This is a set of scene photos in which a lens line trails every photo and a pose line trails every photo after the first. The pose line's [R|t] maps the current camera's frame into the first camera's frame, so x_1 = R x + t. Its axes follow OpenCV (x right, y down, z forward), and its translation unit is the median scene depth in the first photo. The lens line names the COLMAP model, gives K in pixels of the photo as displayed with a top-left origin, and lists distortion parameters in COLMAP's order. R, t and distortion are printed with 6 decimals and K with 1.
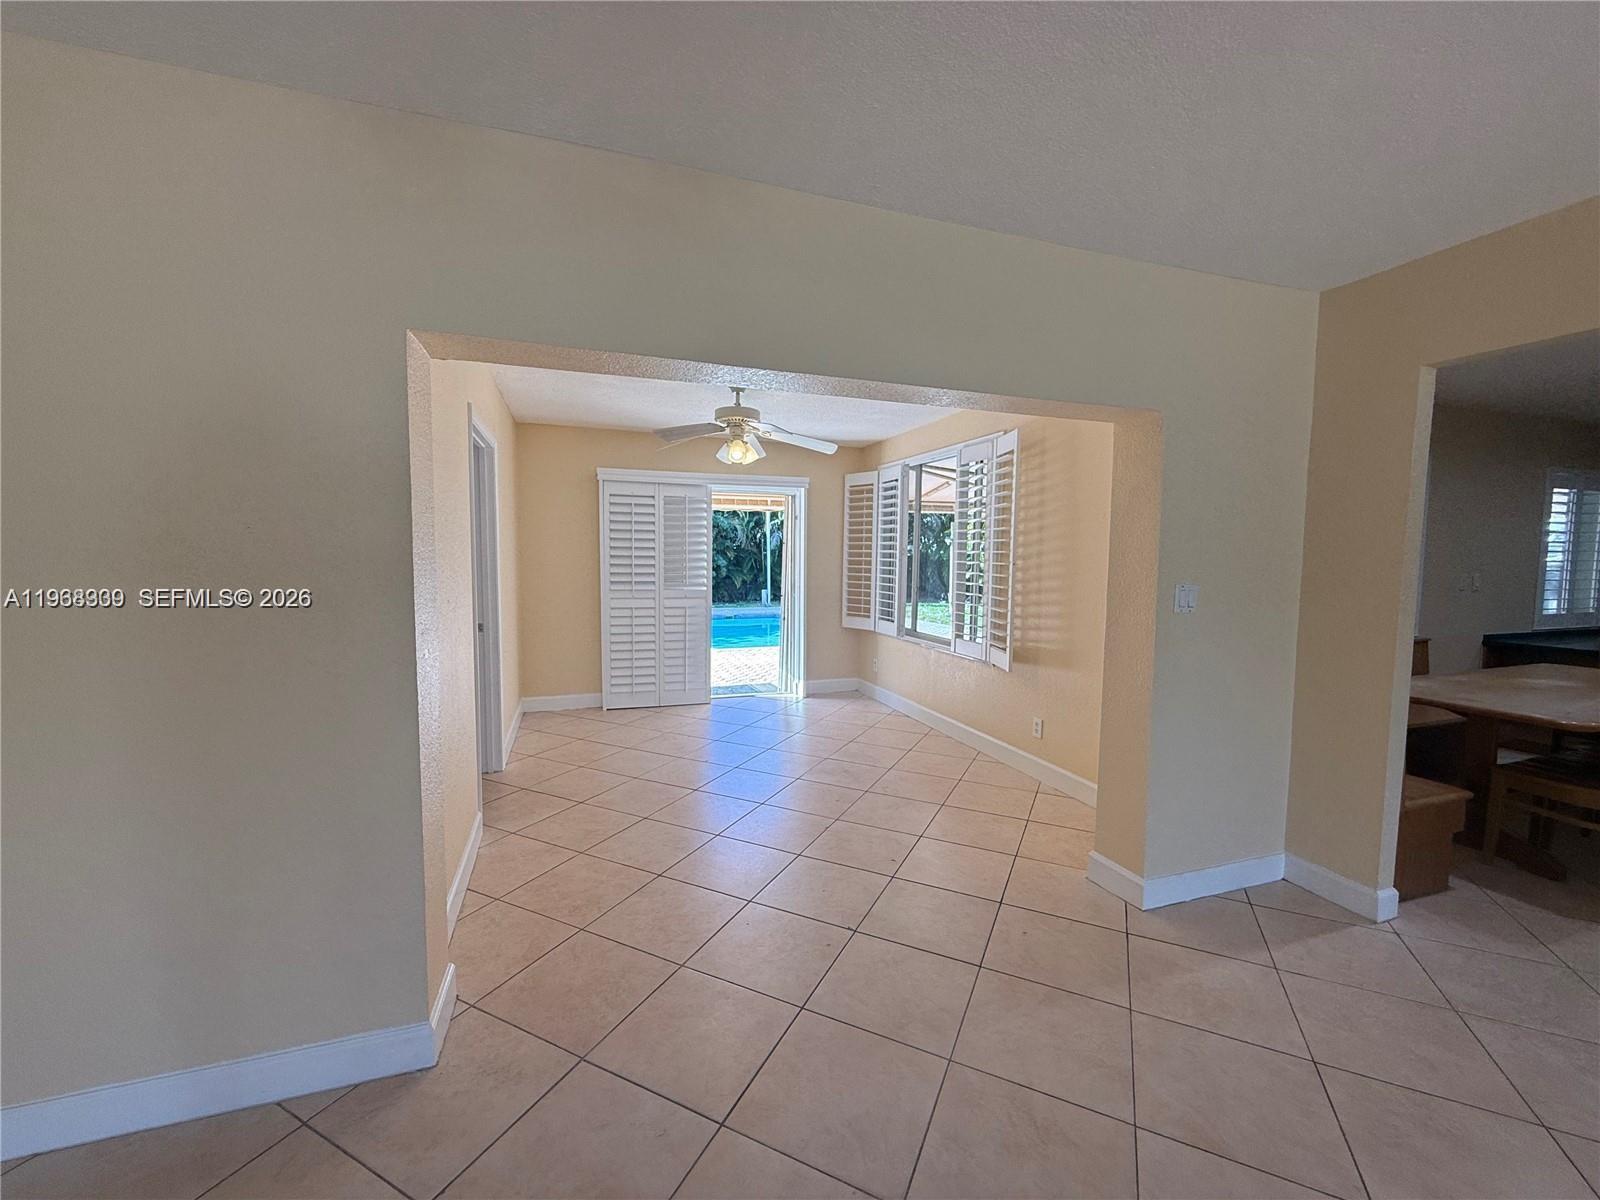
lens RADIAL K [[641.4, 0, 800.0], [0, 641.4, 600.0], [0, 0, 1]] dist [-0.002389, -0.000532]
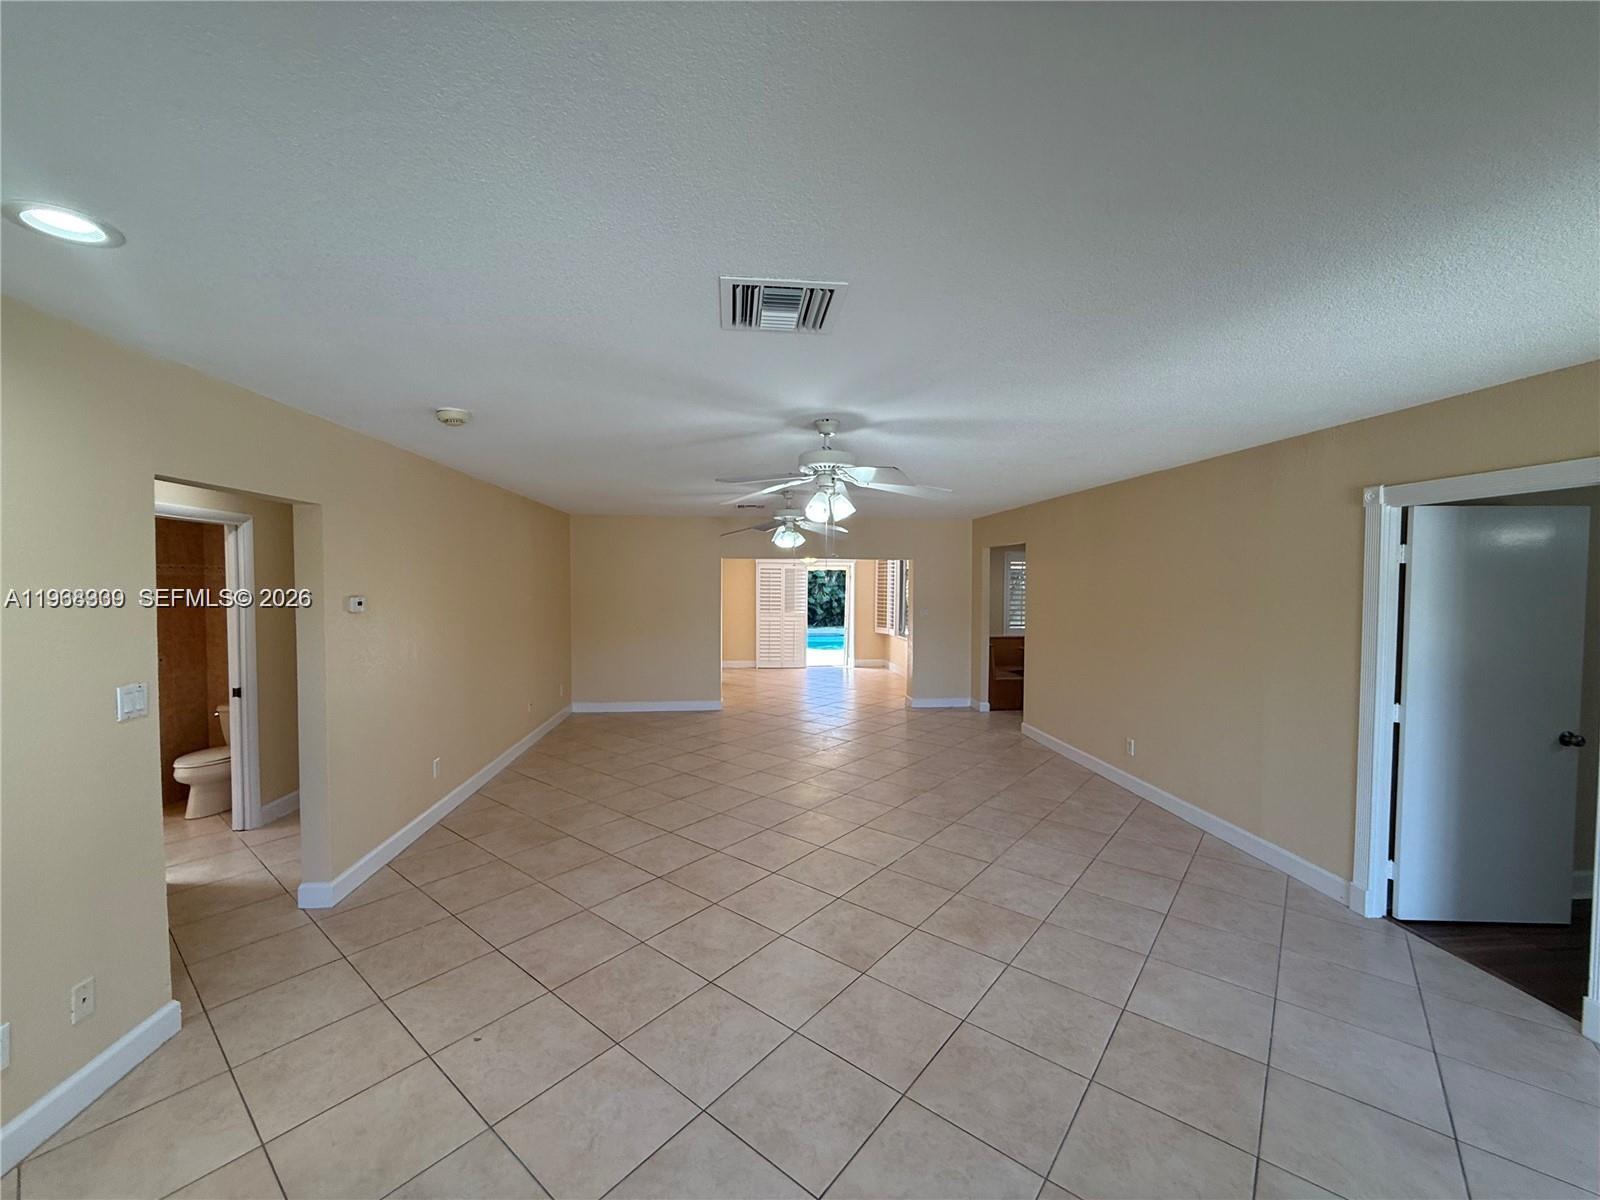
lens RADIAL K [[641.4, 0, 800.0], [0, 641.4, 600.0], [0, 0, 1]] dist [-0.002389, -0.000532]
pose [[0.973701, 0.001514, -0.227823, 0.313143], [-0.012152, 0.998899, -0.045302, 0.036910], [0.227503, 0.046879, 0.972648, -1.029488]]
